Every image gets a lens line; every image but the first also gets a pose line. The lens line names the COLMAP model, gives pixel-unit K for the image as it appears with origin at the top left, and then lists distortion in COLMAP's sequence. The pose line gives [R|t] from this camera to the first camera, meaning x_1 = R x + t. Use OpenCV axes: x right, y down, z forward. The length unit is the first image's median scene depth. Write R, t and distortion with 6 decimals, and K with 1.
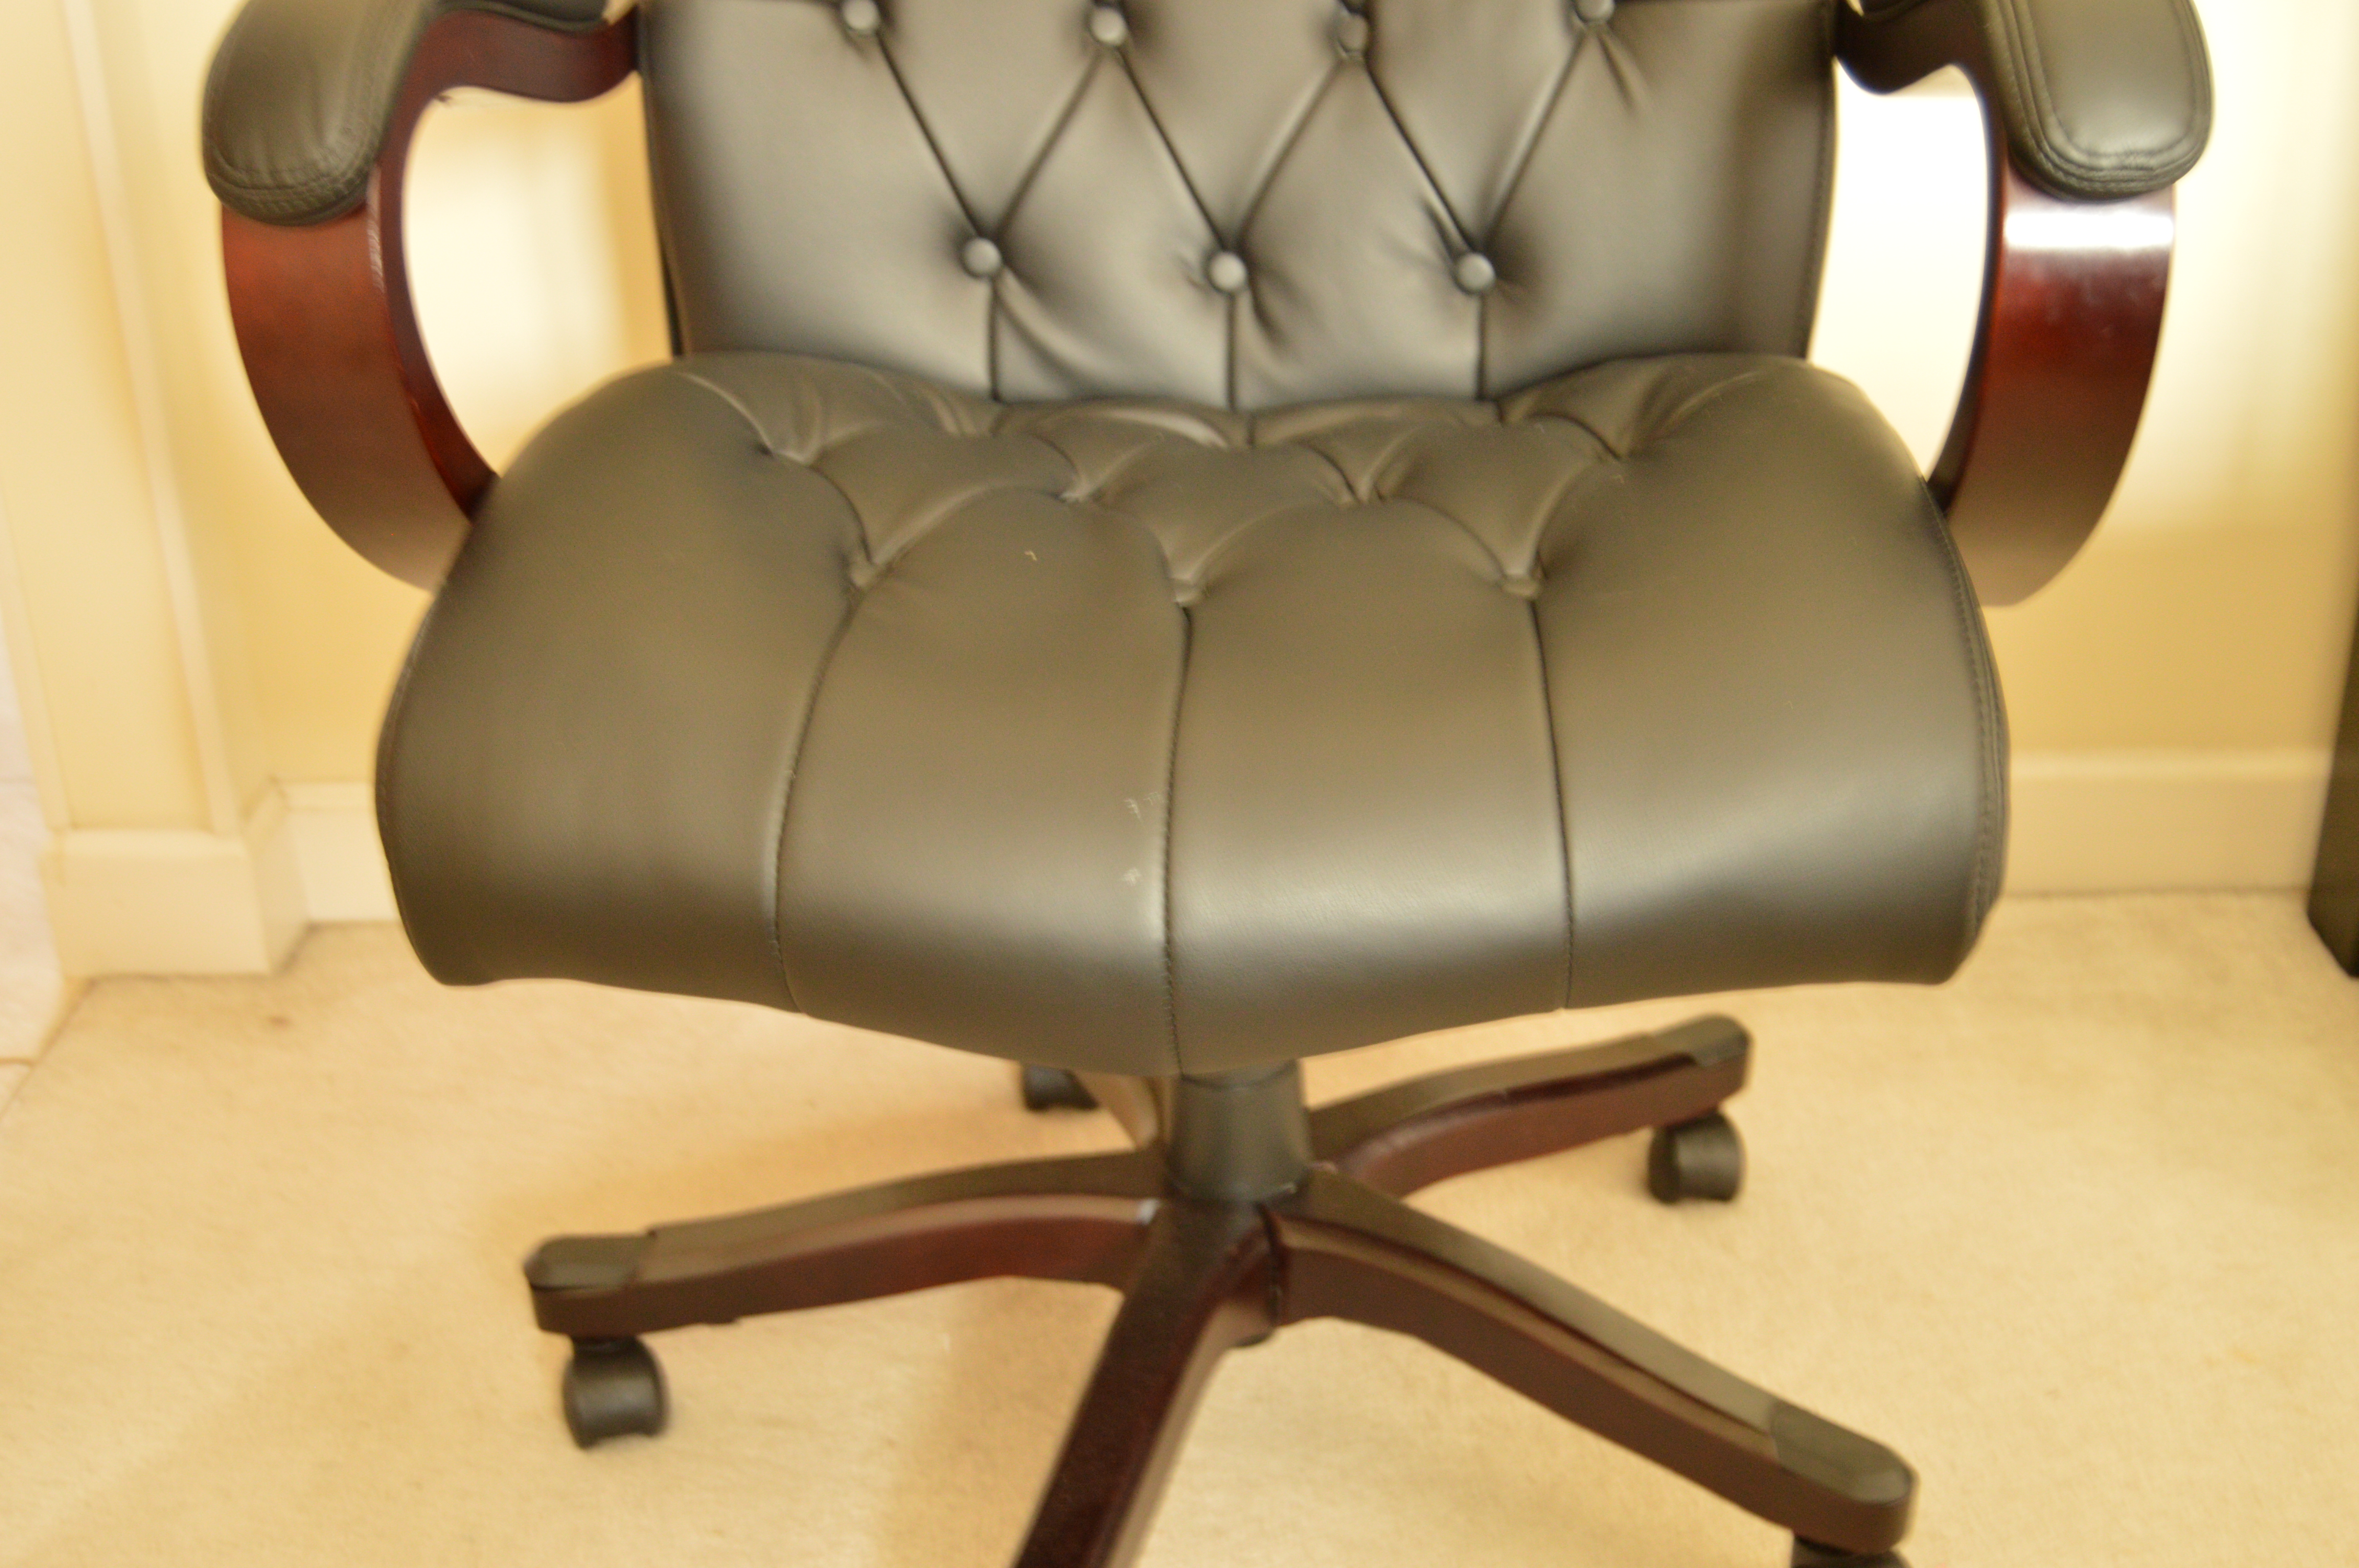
lens RADIAL K [[2984.1, 0, 1177.8], [0, 2984.1, 774.5], [0, 0, 1]] dist [-0.010023, 0.000000]
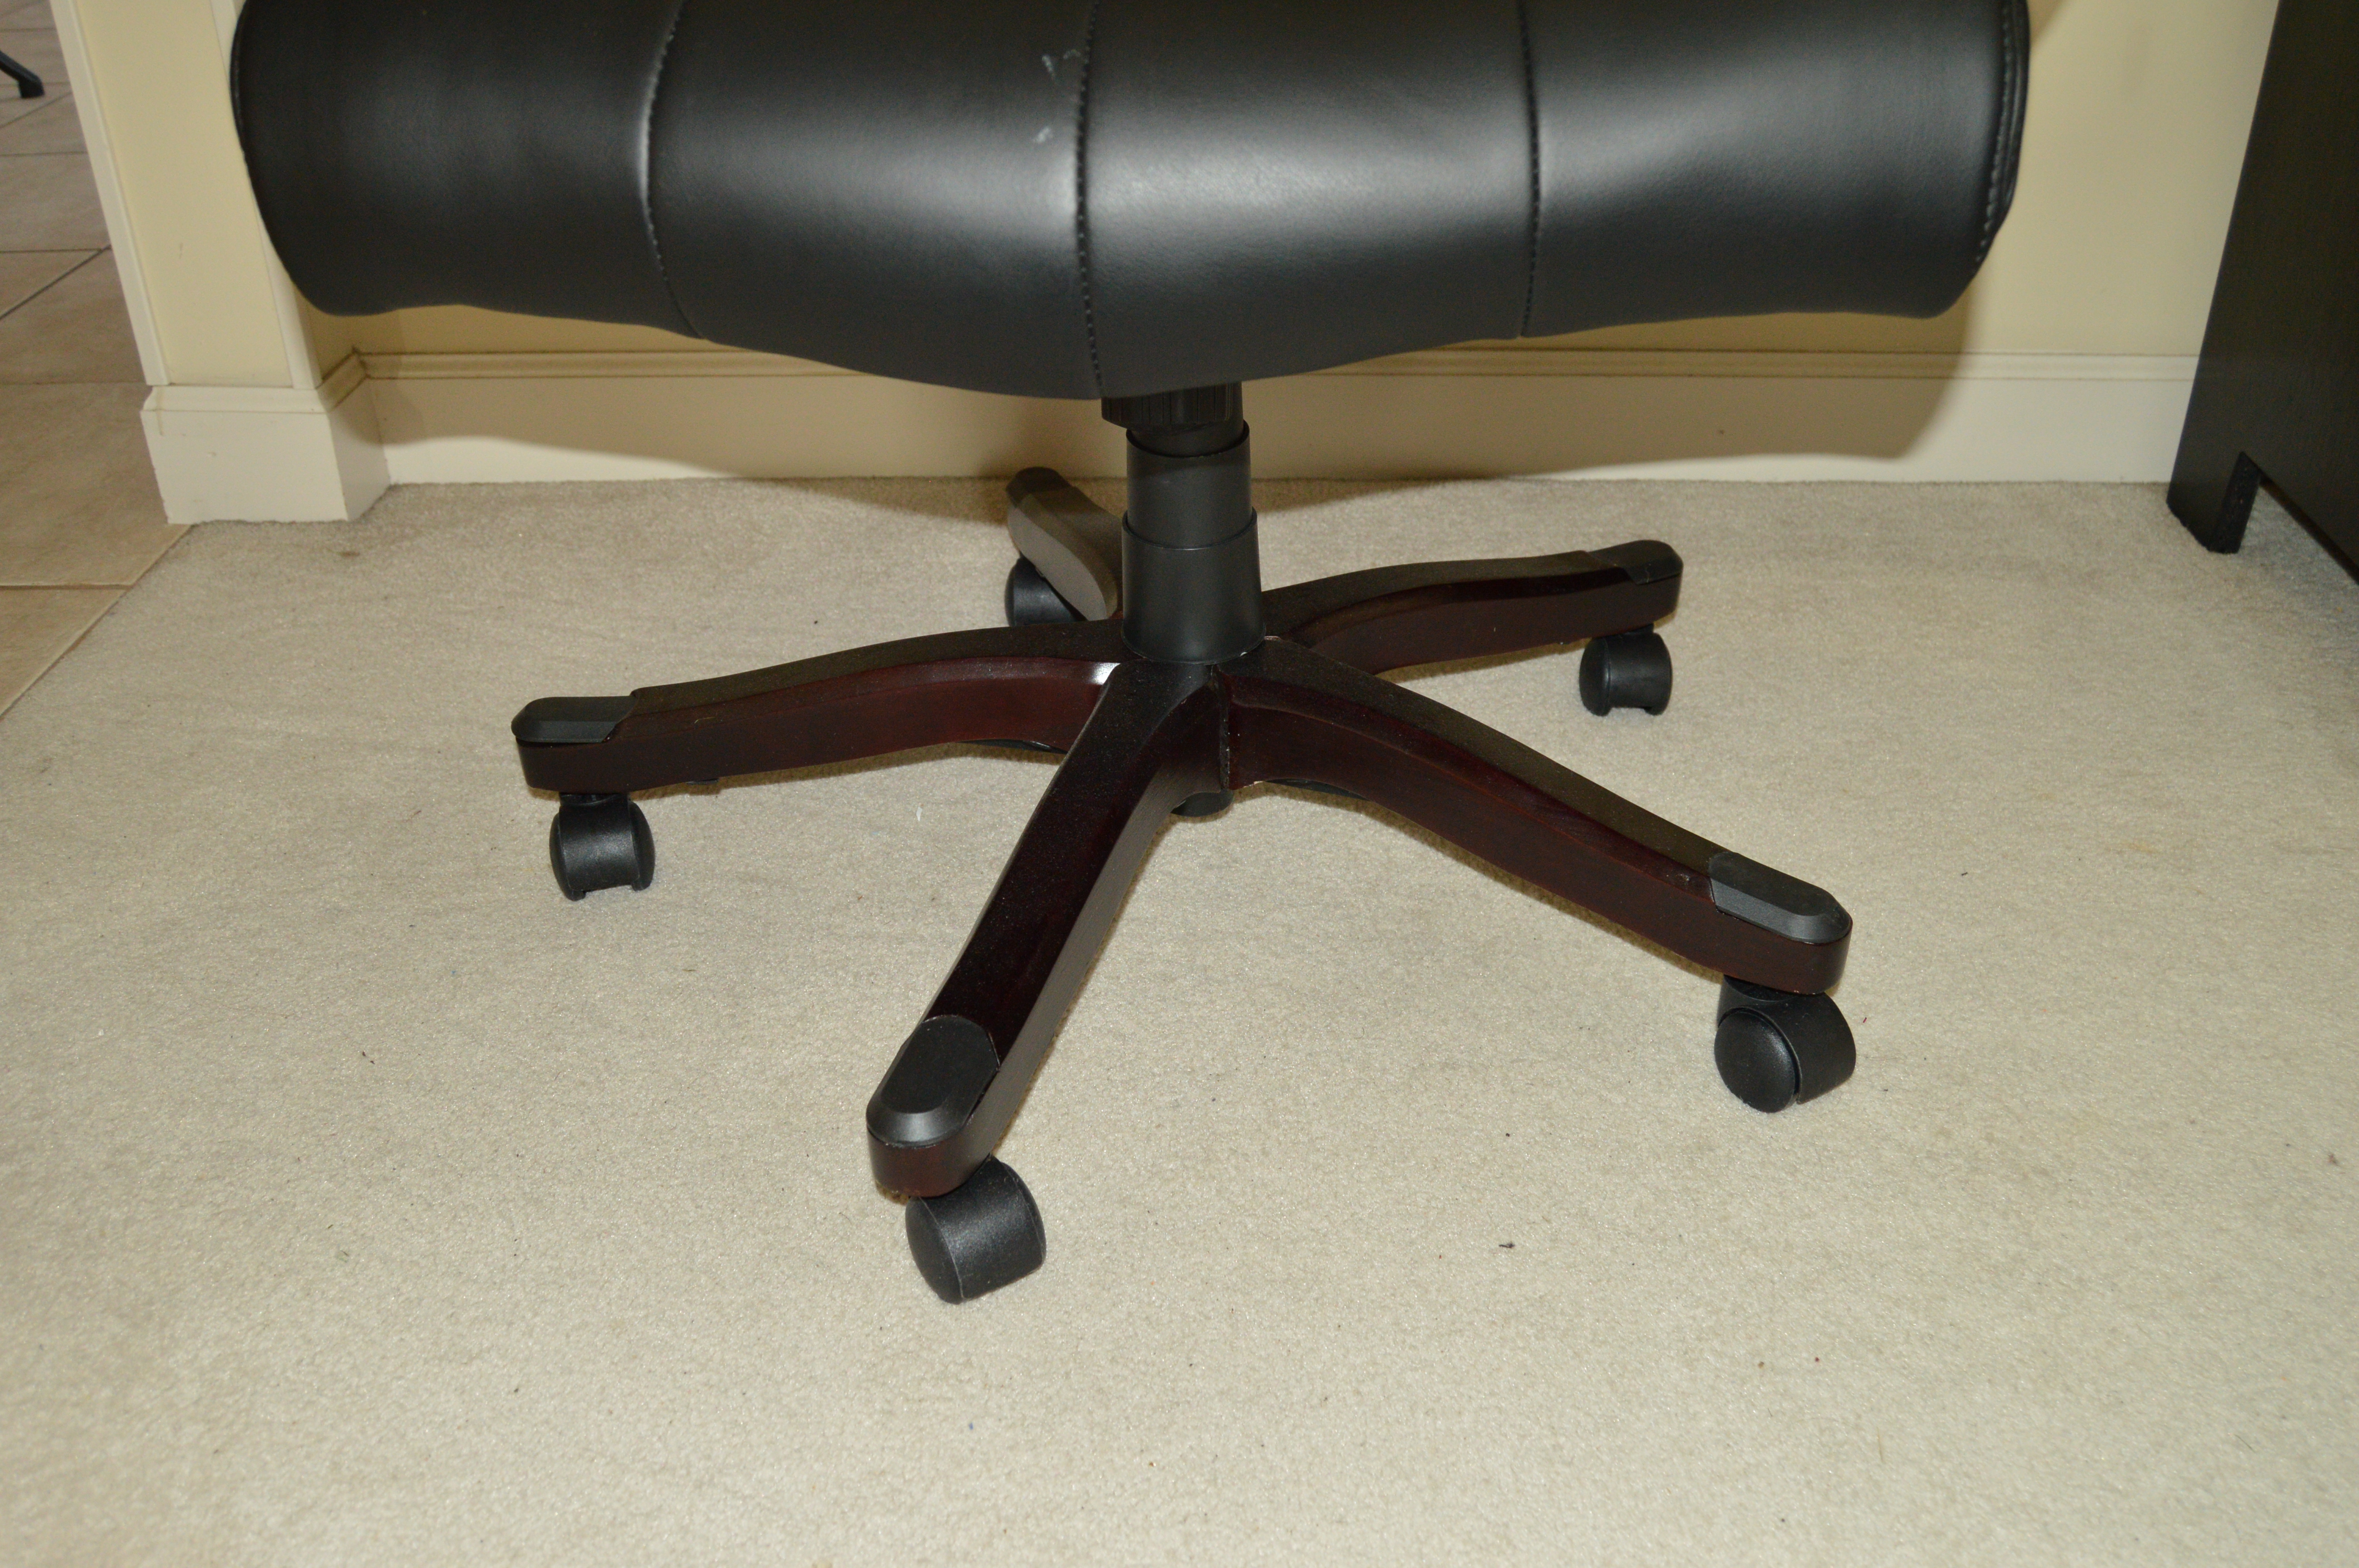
lens RADIAL K [[2144.4, 0, 1181.9], [0, 2144.4, 793.5], [0, 0, 1]] dist [-0.075301, 0.000000]
pose [[0.999765, 0.014573, -0.016076, 0.028375], [-0.013159, 0.996309, 0.084828, 0.120986], [0.017253, -0.084597, 0.996266, 0.251715]]
